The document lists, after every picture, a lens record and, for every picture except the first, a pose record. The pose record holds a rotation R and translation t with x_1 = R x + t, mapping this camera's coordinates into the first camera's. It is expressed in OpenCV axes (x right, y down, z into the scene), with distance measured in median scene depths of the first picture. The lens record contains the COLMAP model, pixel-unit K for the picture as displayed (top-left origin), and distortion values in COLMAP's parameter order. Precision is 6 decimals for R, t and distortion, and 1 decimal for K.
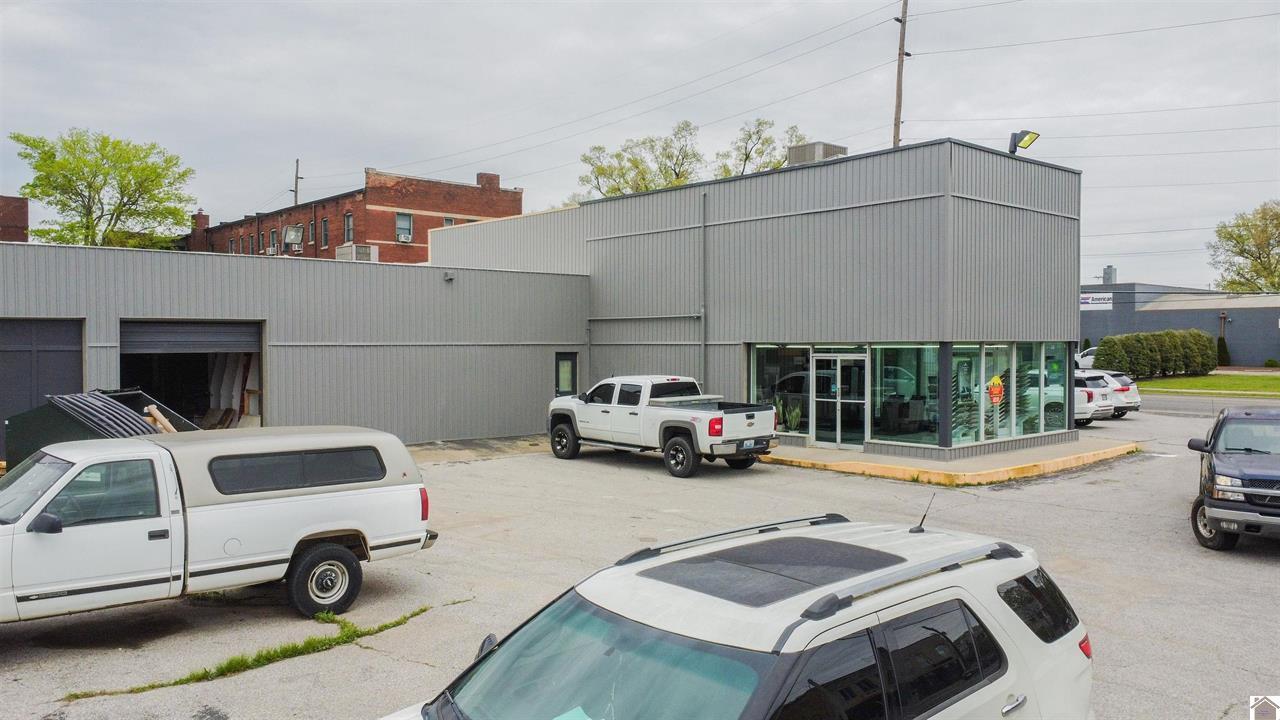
lens RADIAL K [[958.2, 0, 609.2], [0, 958.2, 360.0], [0, 0, 1]] dist [0.000431, -0.004452]
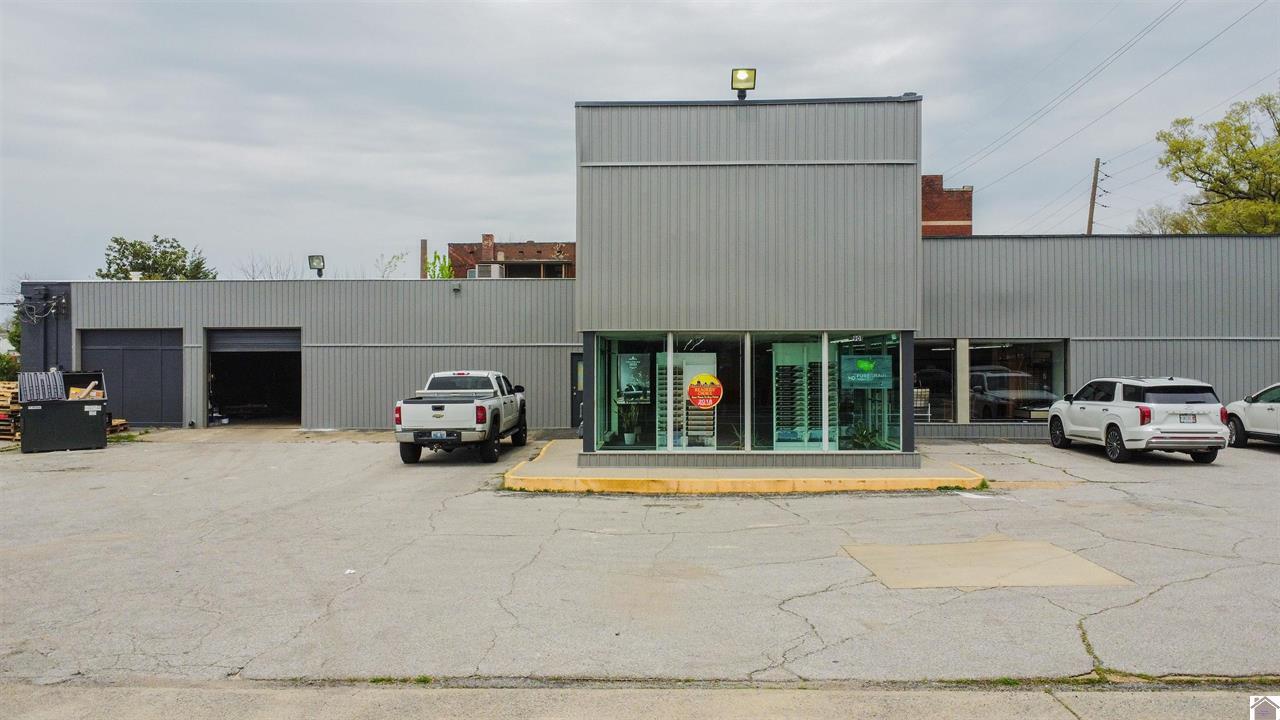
lens RADIAL K [[939.6, 0, 640.0], [0, 939.6, 360.0], [0, 0, 1]] dist [0.002618, -0.003070]
pose [[0.731447, -0.000100, -0.681898, 0.773769], [-0.012591, 0.999828, -0.013652, 0.014224], [0.681782, 0.018571, 0.731320, 0.314521]]
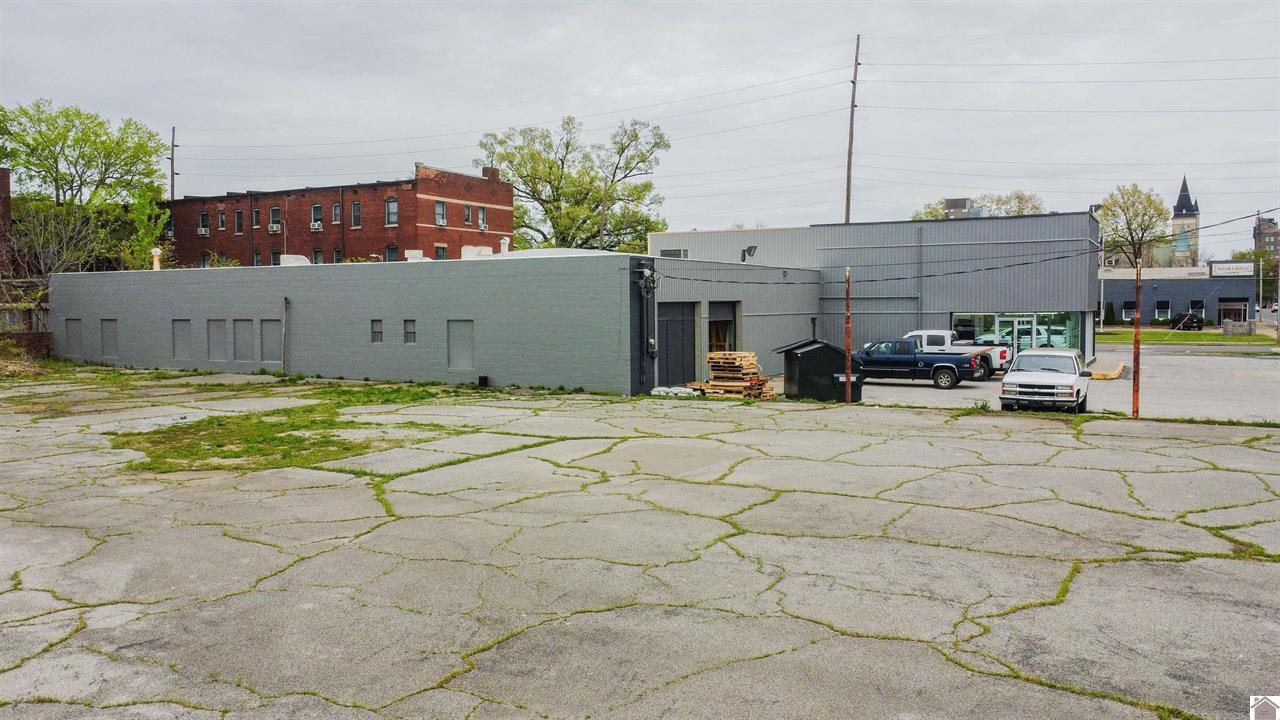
lens RADIAL K [[939.6, 0, 640.0], [0, 939.6, 360.0], [0, 0, 1]] dist [0.002618, -0.003070]
pose [[0.944024, -0.022991, 0.329074, -0.953419], [0.010227, 0.999129, 0.040466, -0.005163], [-0.329718, -0.034835, 0.943437, -0.464659]]
